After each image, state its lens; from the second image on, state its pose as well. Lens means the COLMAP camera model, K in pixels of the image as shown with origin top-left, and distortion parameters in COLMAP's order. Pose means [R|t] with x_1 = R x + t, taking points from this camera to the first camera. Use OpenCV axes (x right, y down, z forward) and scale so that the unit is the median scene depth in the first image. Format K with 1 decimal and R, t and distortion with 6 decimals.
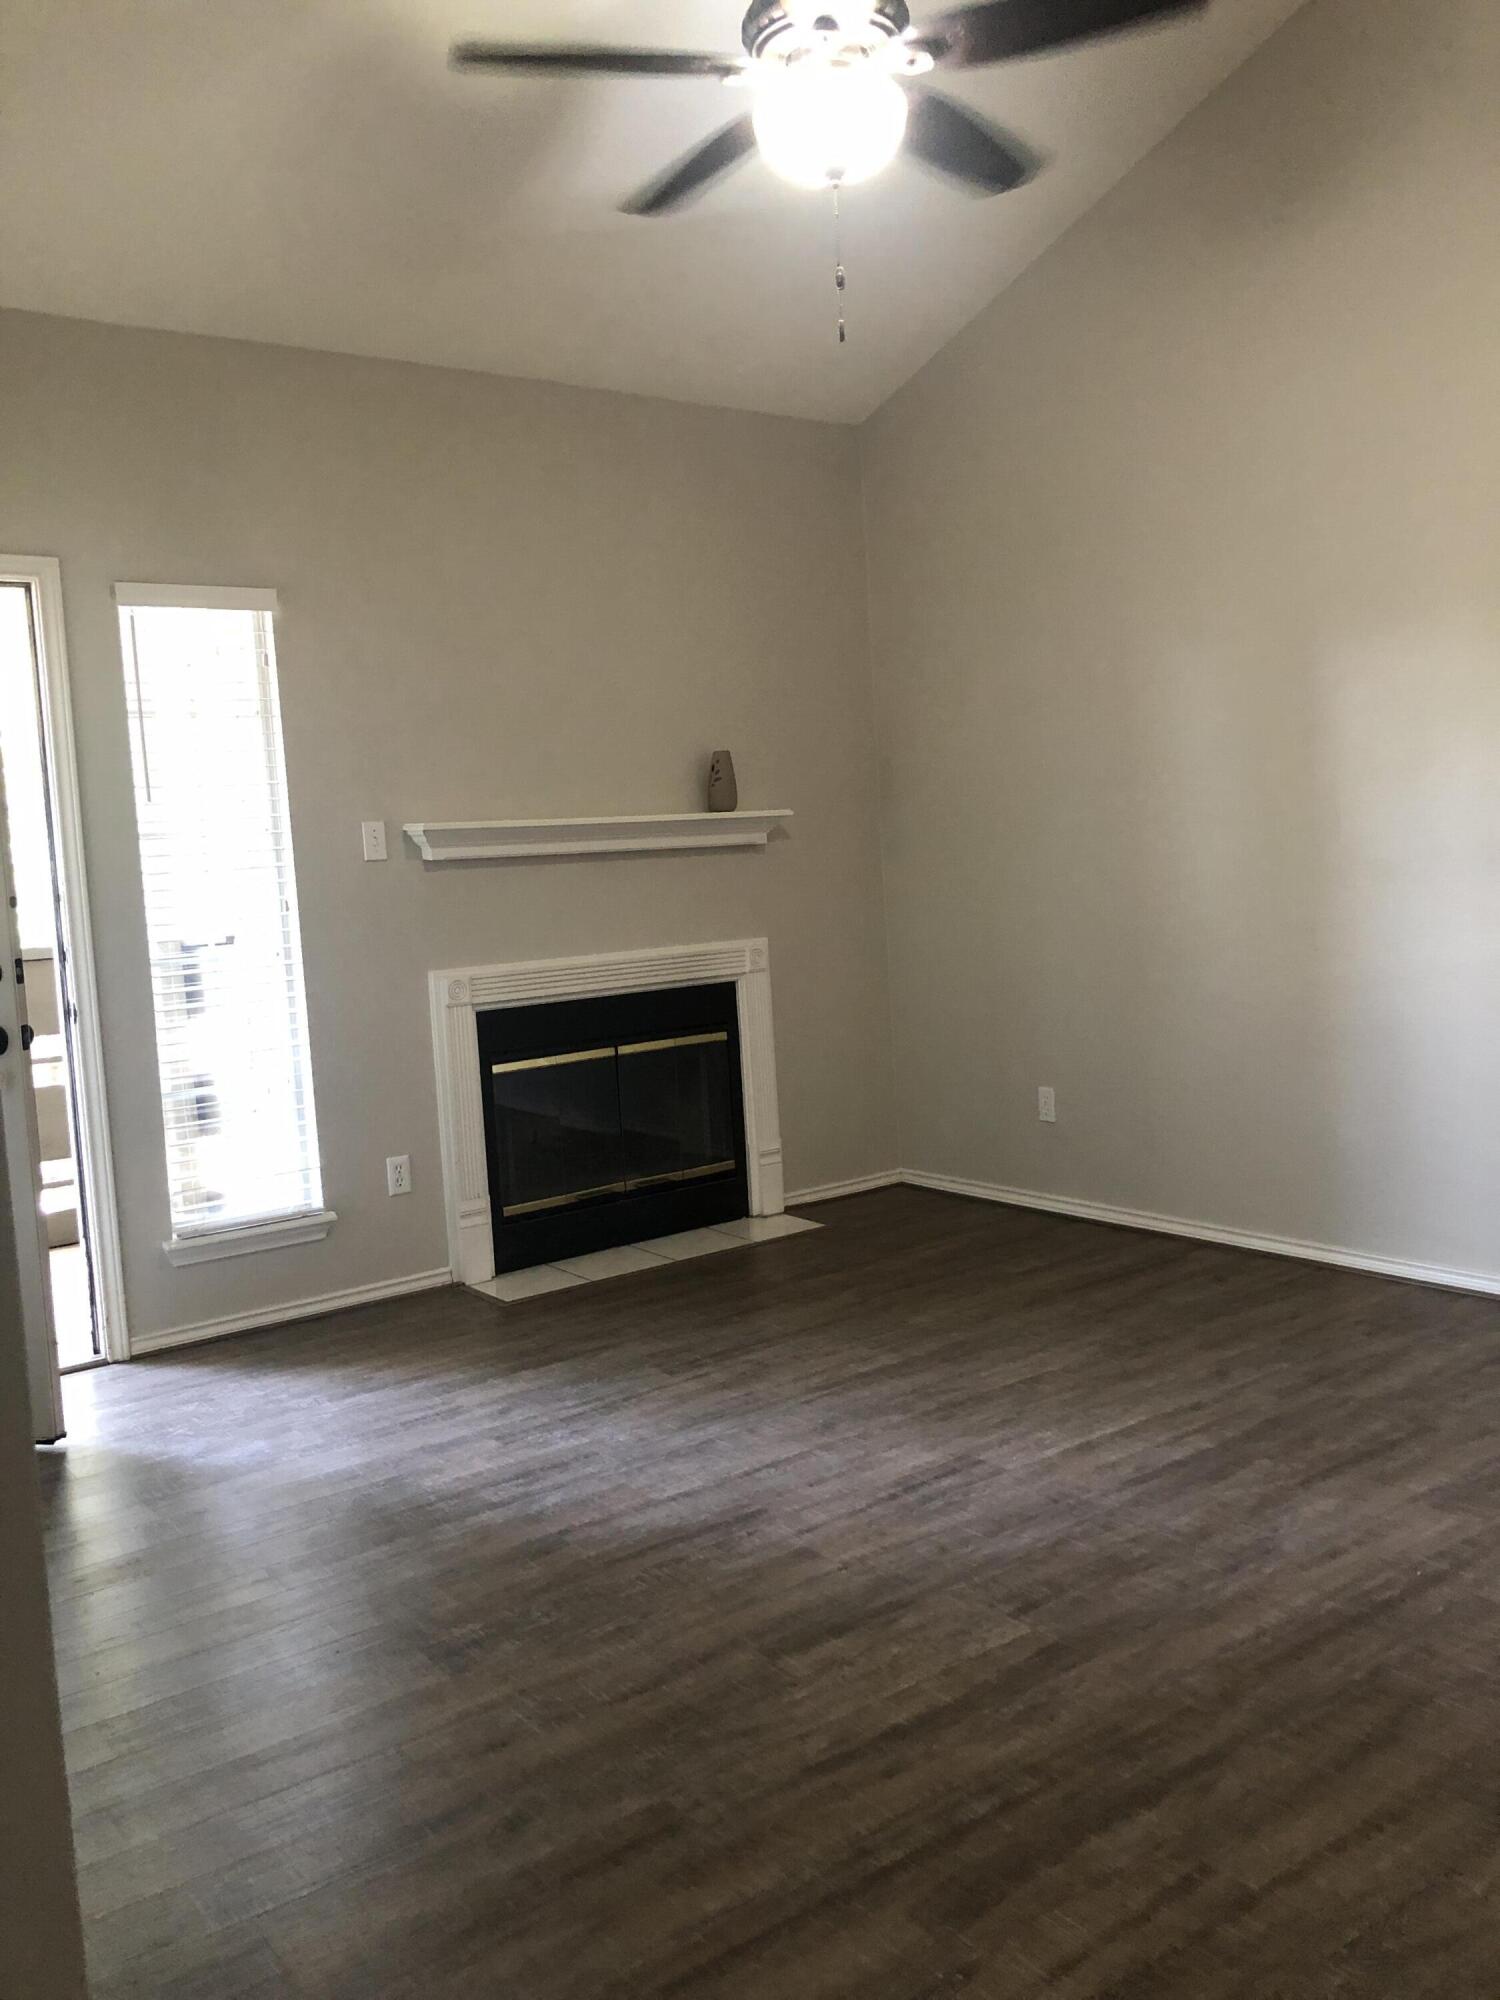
lens RADIAL K [[1631.0, 0, 747.5], [0, 1631.0, 999.4], [0, 0, 1]] dist [0.002617, -0.022222]
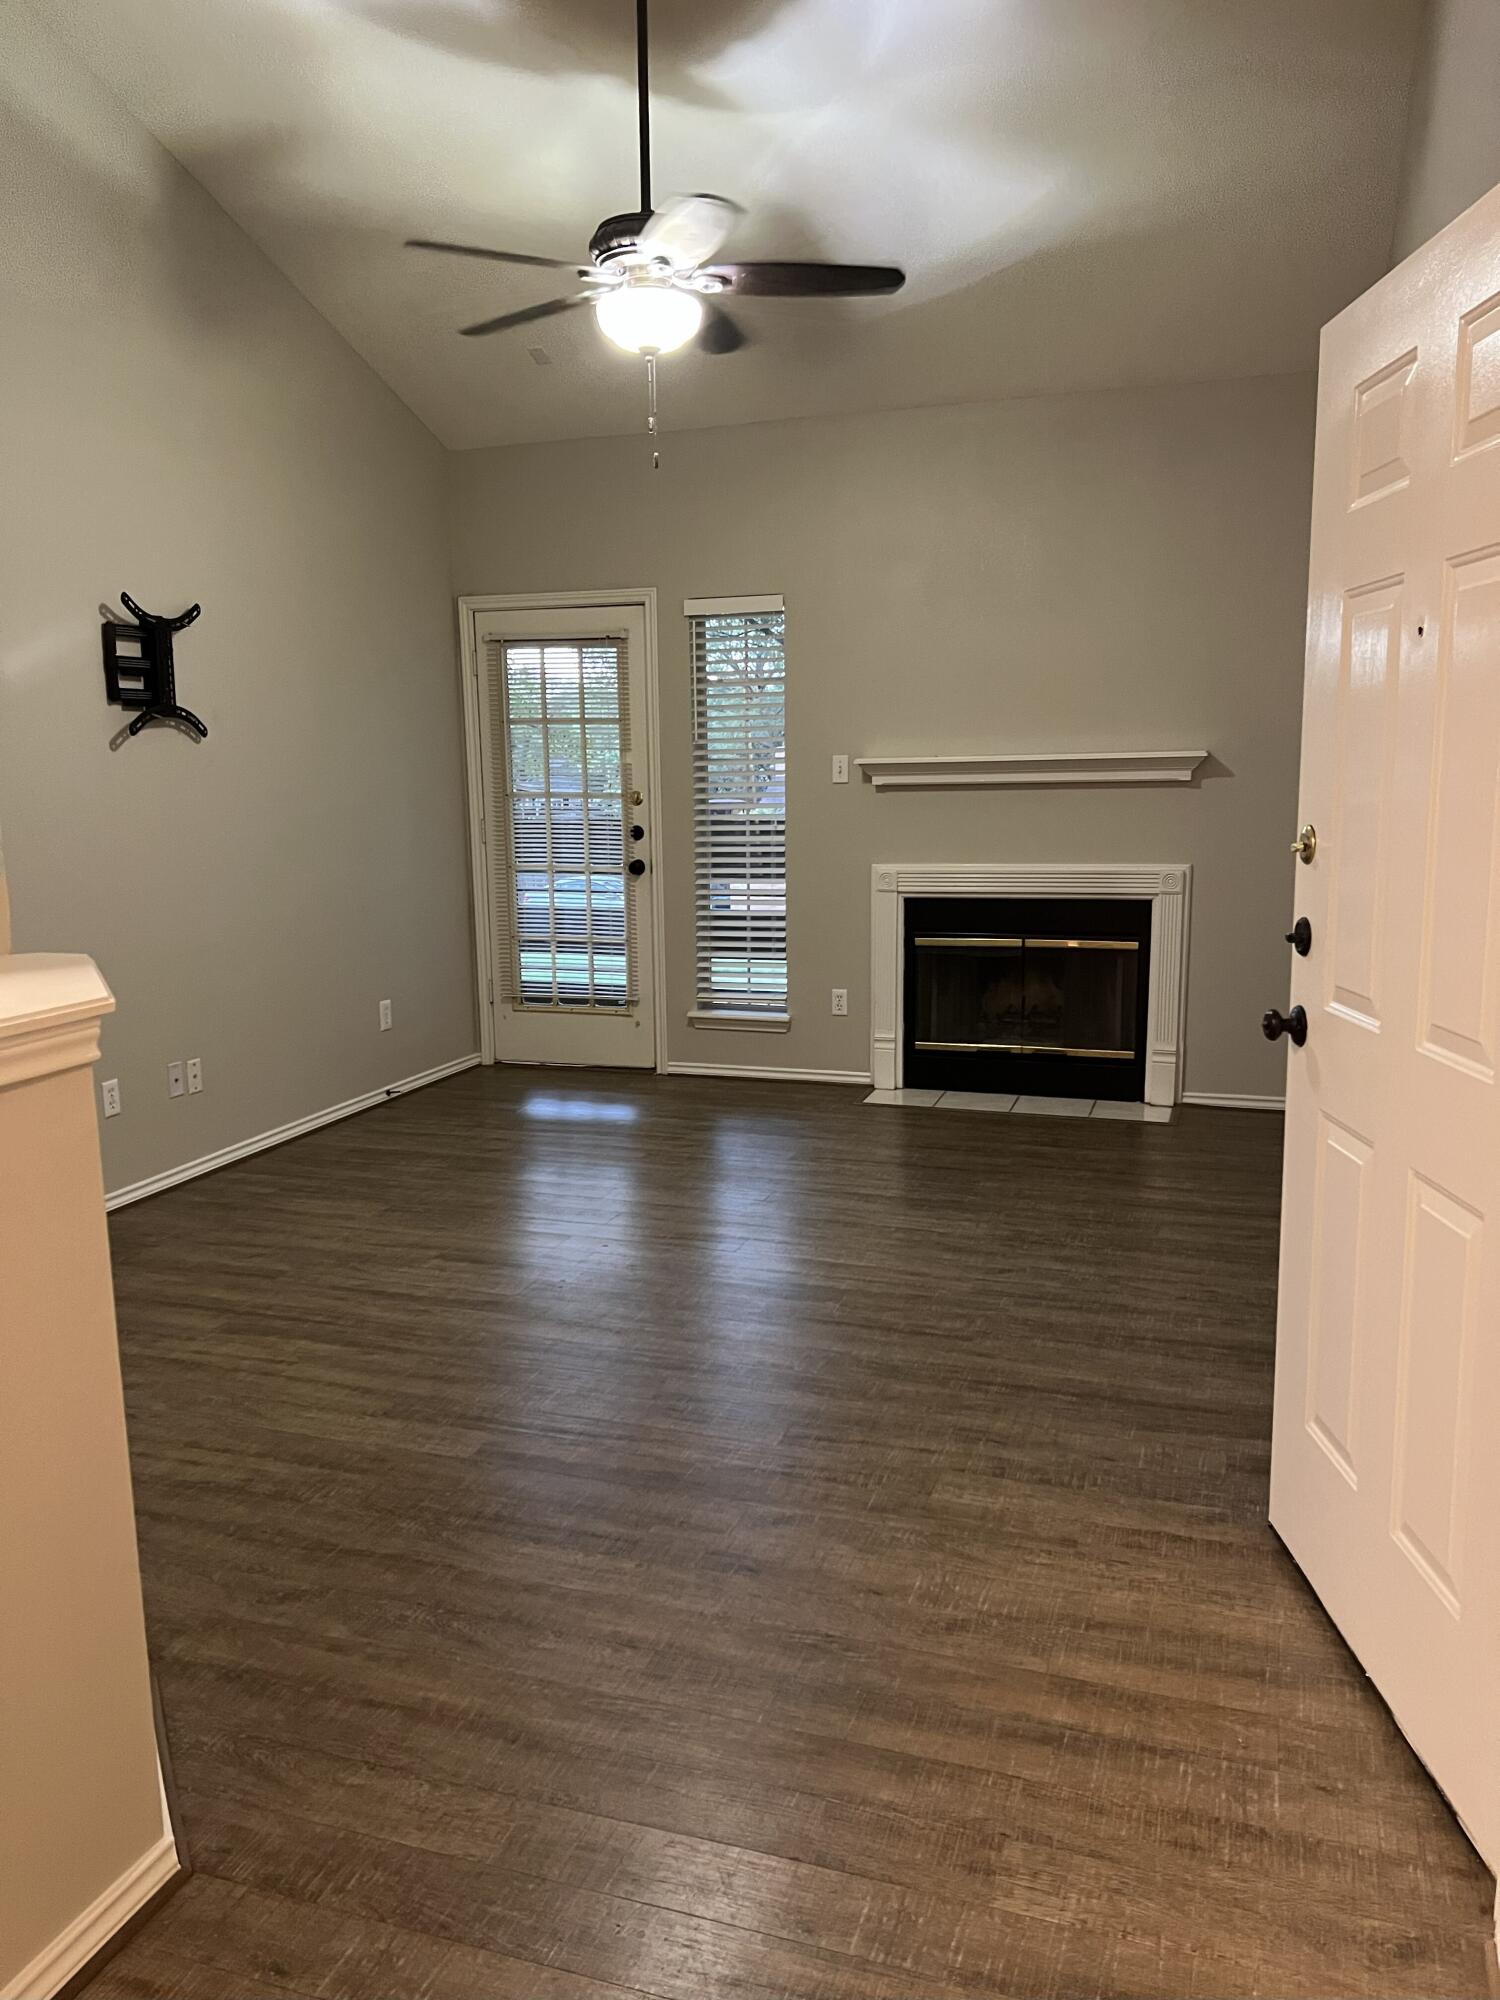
lens RADIAL K [[1497.2, 0, 740.2], [0, 1497.2, 1003.1], [0, 0, 1]] dist [0.031597, -0.056551]
pose [[0.565352, 0.180568, -0.804843, 0.898786], [-0.090663, 0.983436, 0.156951, -0.103079], [0.819852, -0.015763, 0.572358, 0.189442]]
